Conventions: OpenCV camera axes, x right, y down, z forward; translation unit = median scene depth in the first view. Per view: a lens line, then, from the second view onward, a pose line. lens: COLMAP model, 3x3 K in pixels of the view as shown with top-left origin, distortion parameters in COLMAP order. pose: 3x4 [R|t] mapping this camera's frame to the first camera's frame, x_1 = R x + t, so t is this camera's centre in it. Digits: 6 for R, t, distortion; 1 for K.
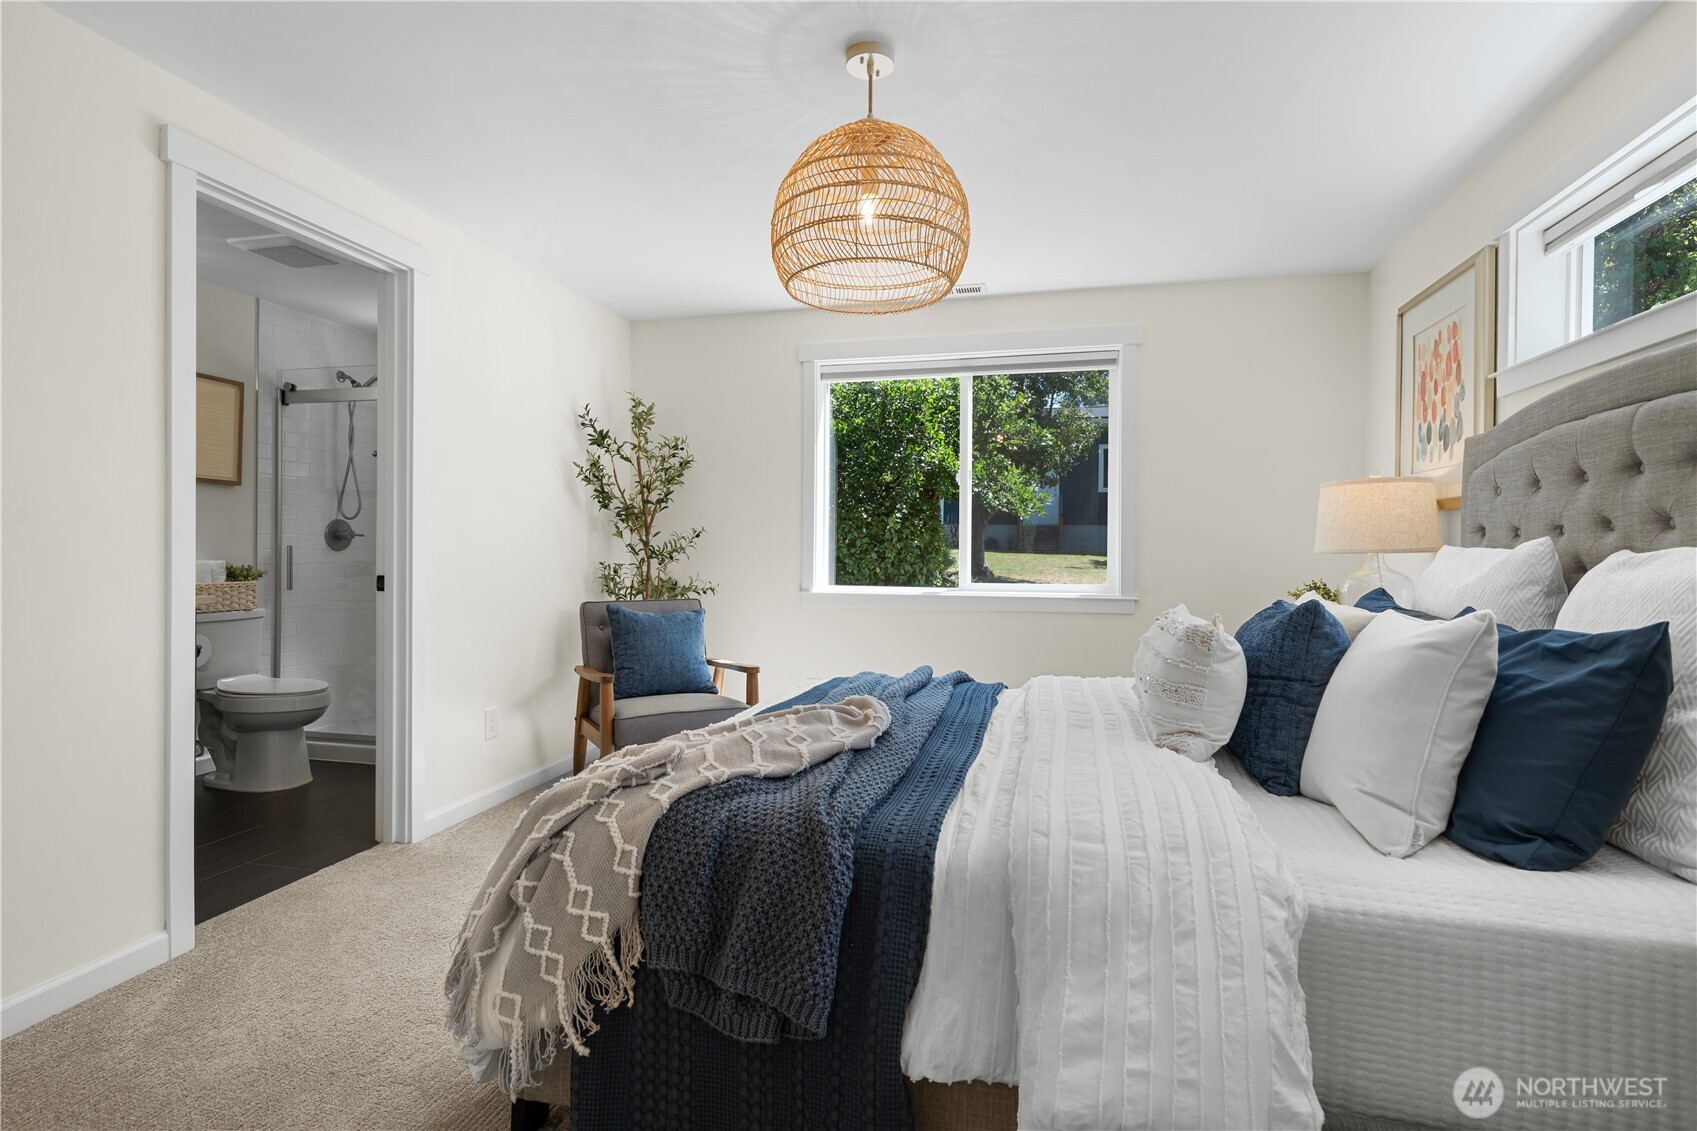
lens RADIAL K [[827.1, 0, 839.0], [0, 827.1, 549.2], [0, 0, 1]] dist [0.001956, 0.000298]
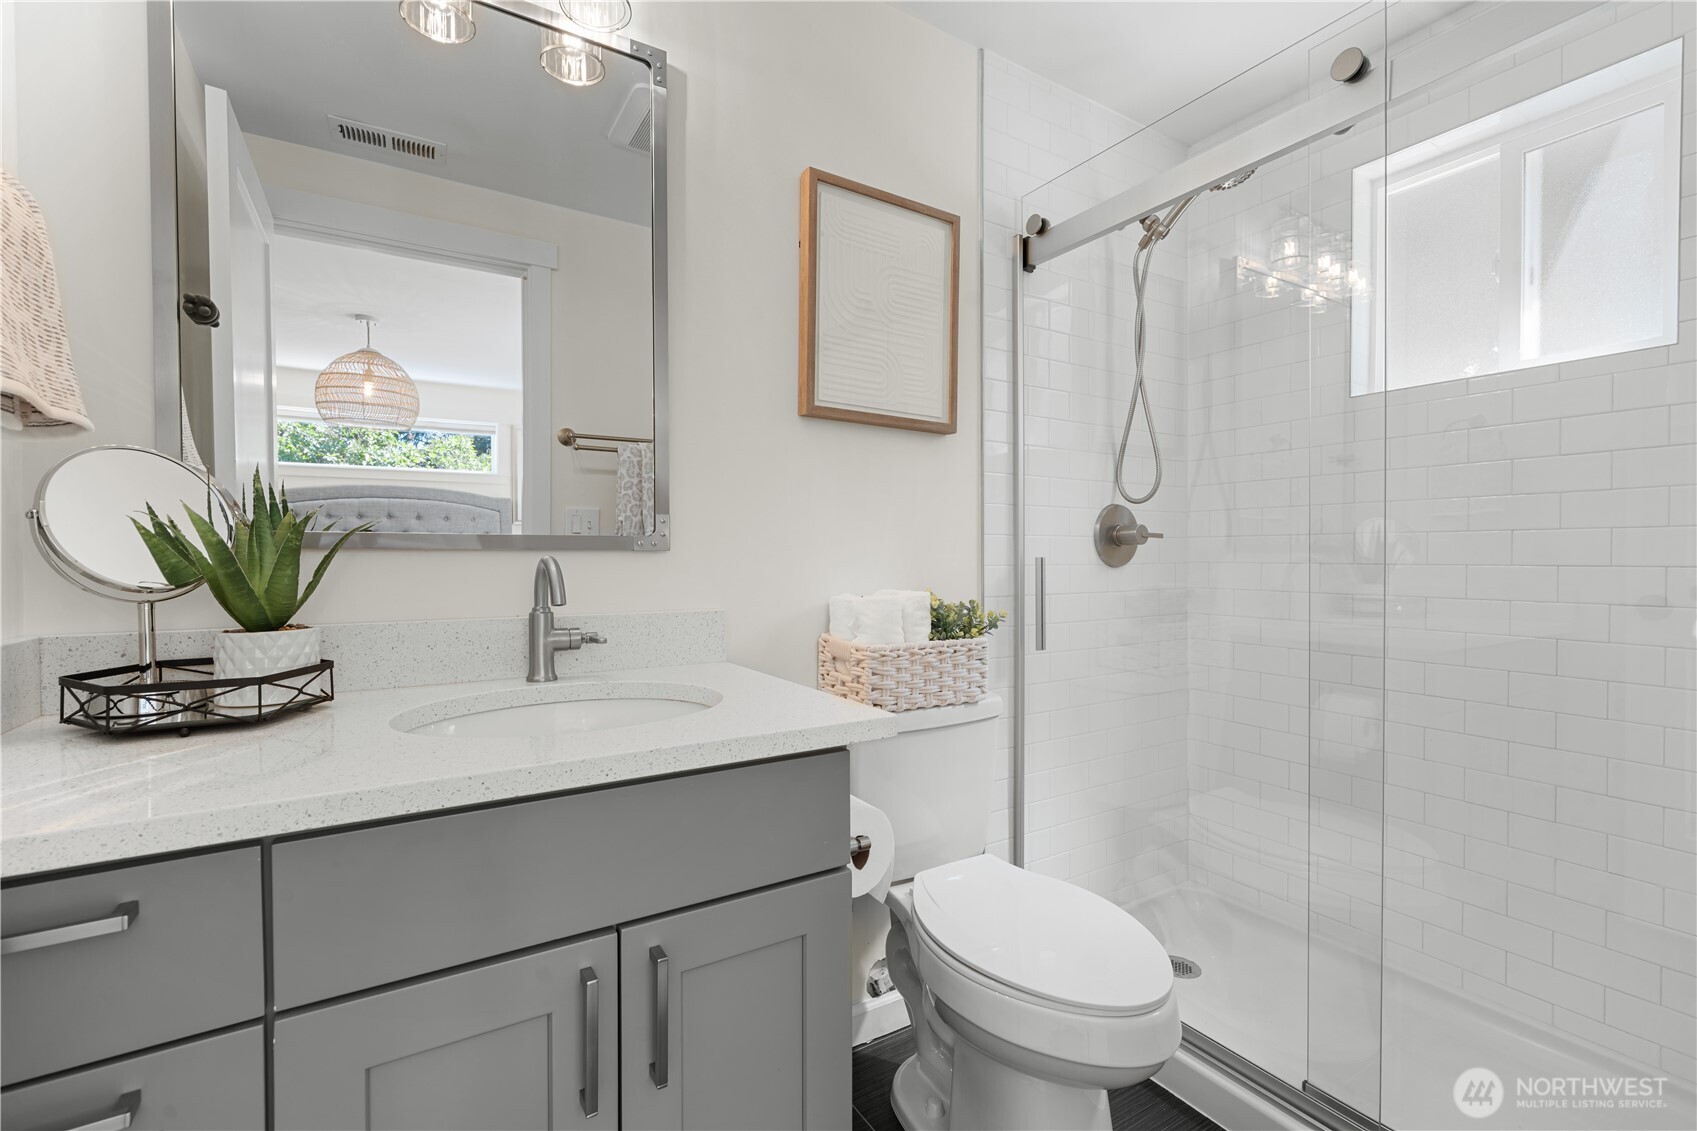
lens RADIAL K [[721.0, 0, 853.1], [0, 721.0, 564.1], [0, 0, 1]] dist [0.003502, 0.000574]
pose [[0.722318, -0.003520, -0.691552, -0.416723], [0.006402, 0.999978, 0.001598, -0.002092], [0.691531, -0.005582, 0.722325, 0.574007]]
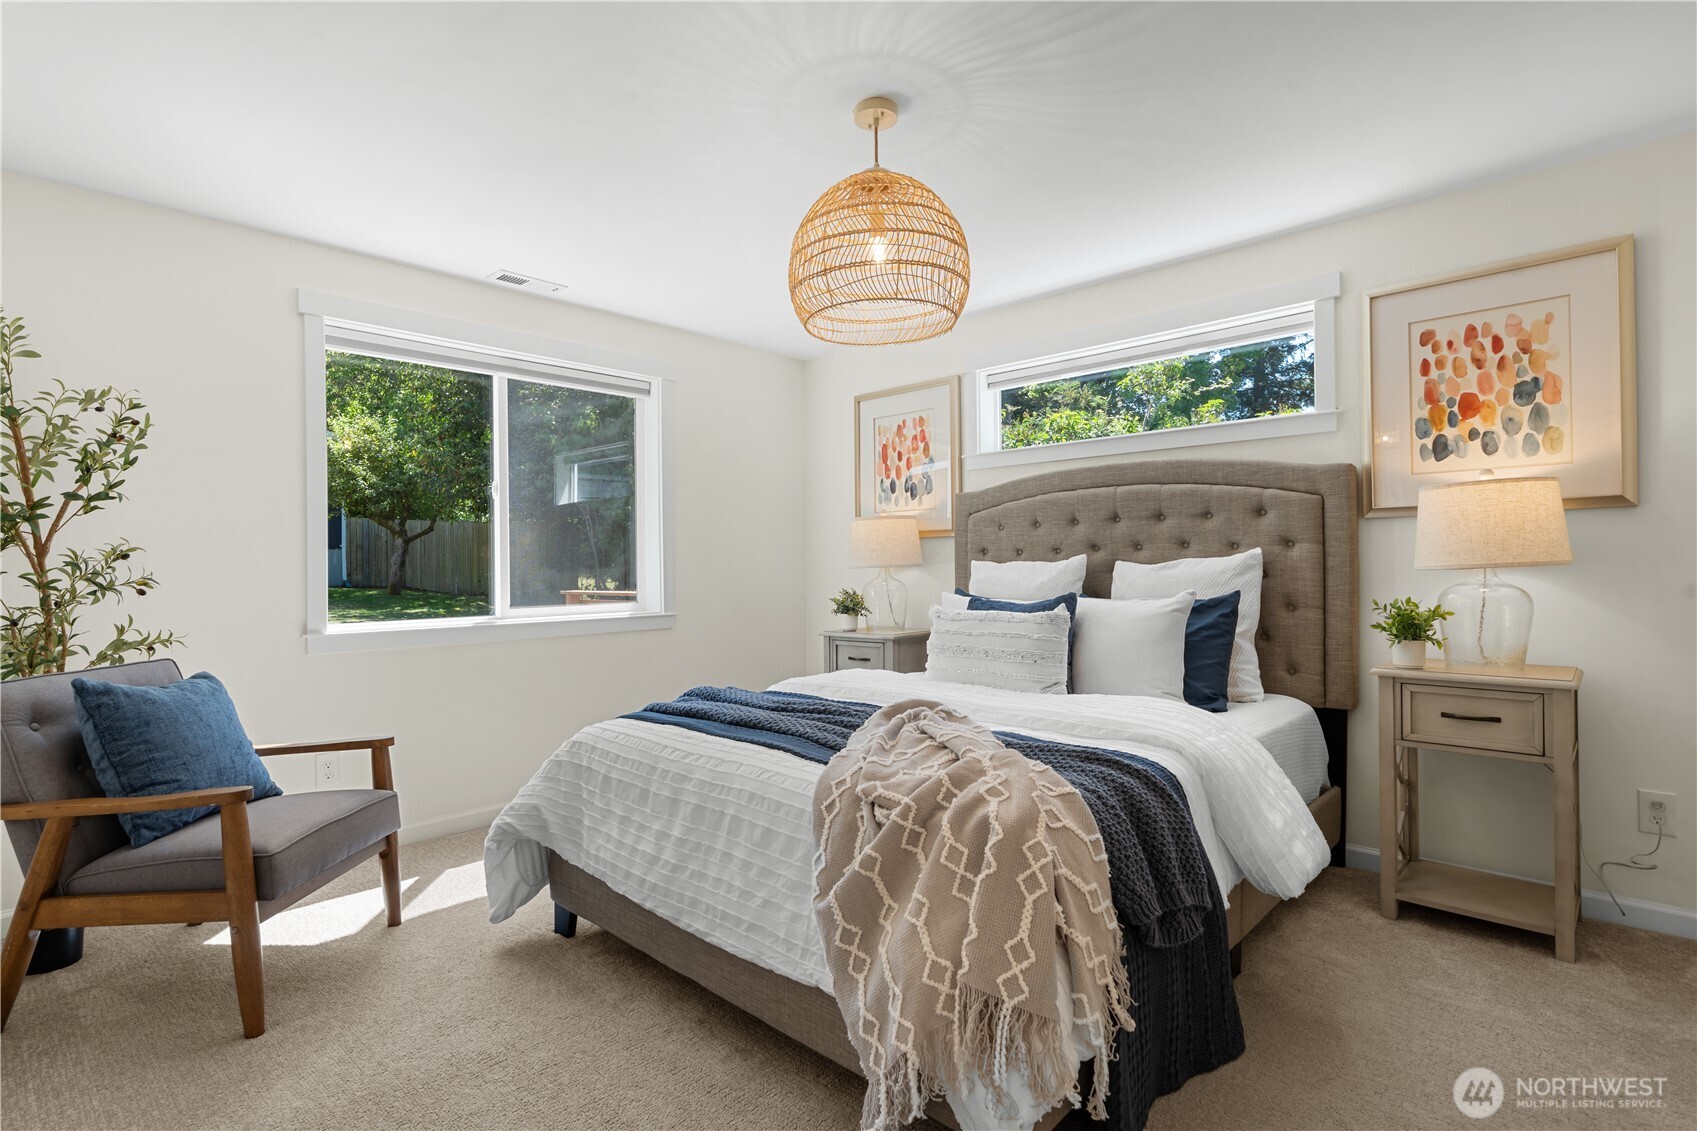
lens RADIAL K [[827.1, 0, 849.1], [0, 827.1, 564.7], [0, 0, 1]] dist [0.001956, 0.000298]
pose [[0.488323, -0.009615, 0.872610, -2.025679], [0.019242, 0.999815, 0.000249, -0.004117], [-0.872451, 0.016669, 0.488418, 1.115220]]
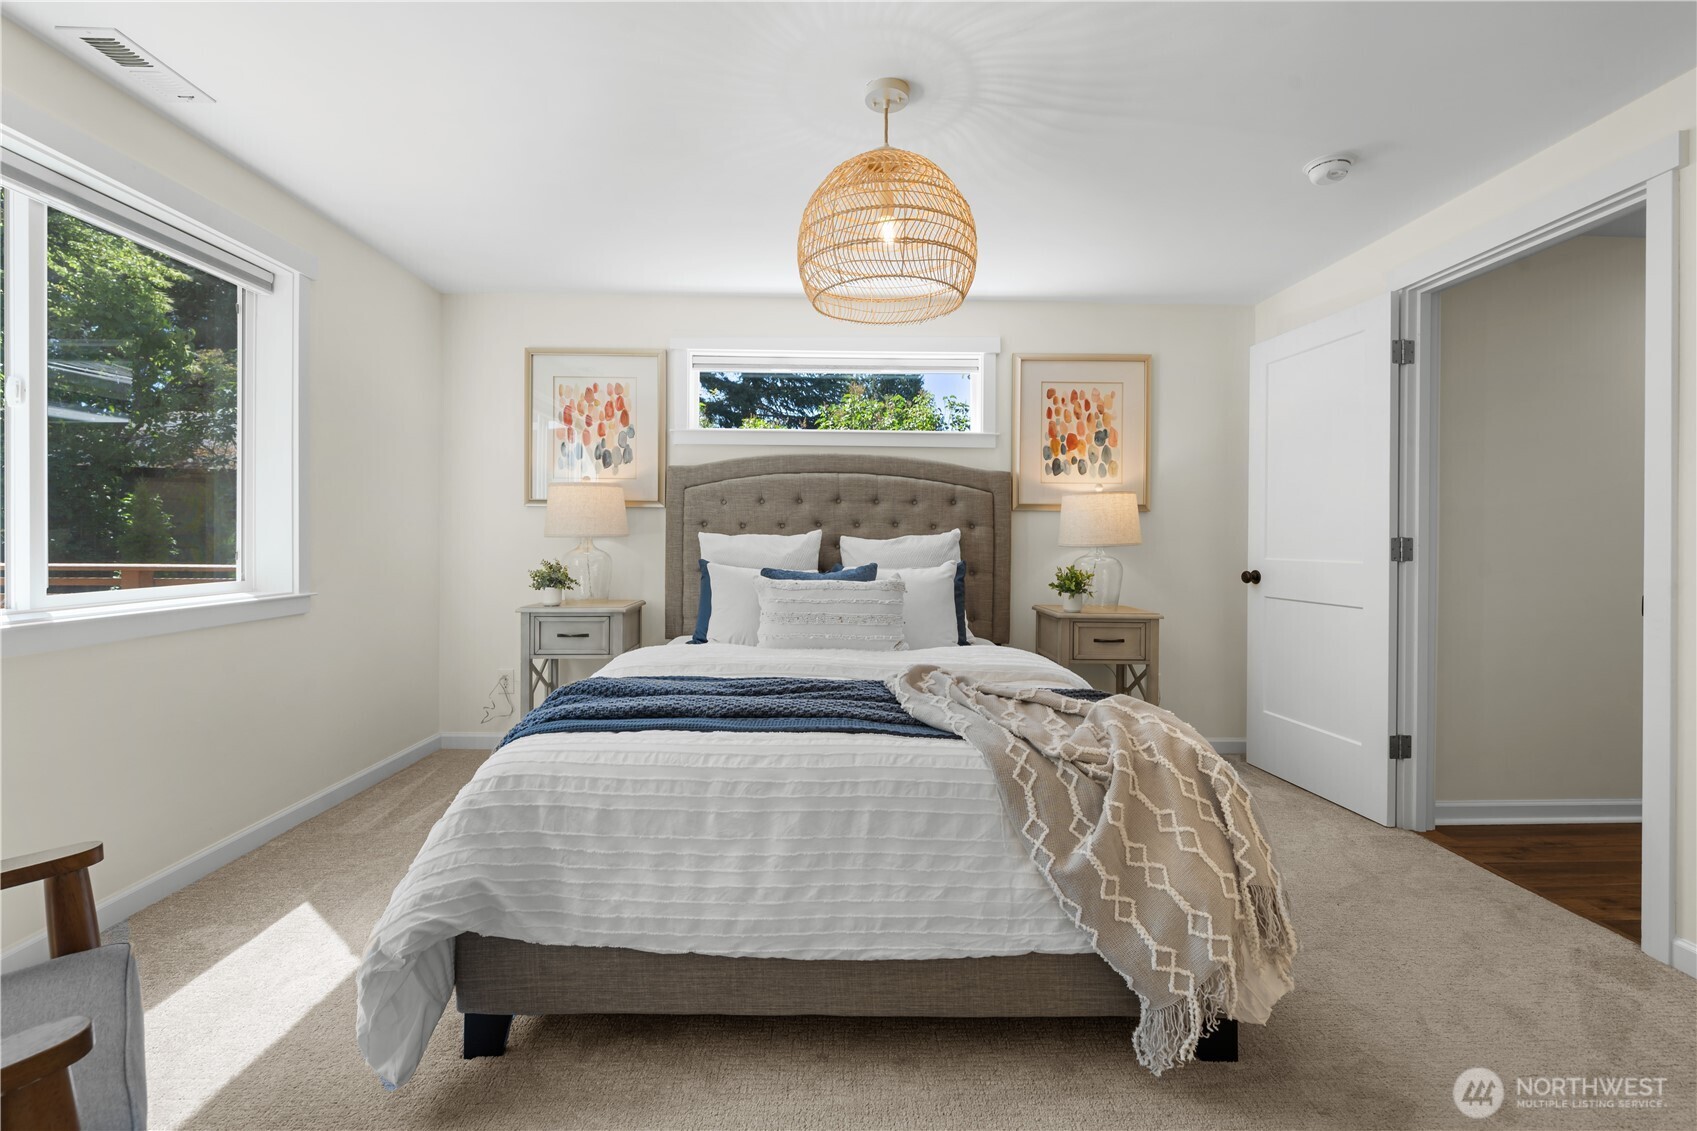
lens RADIAL K [[721.0, 0, 838.9], [0, 721.0, 543.1], [0, 0, 1]] dist [0.003502, 0.000574]
pose [[-0.255119, -0.016390, 0.966771, -1.928066], [-0.005690, 0.999864, 0.015449, -0.017896], [-0.966893, -0.001559, -0.255178, 2.861209]]
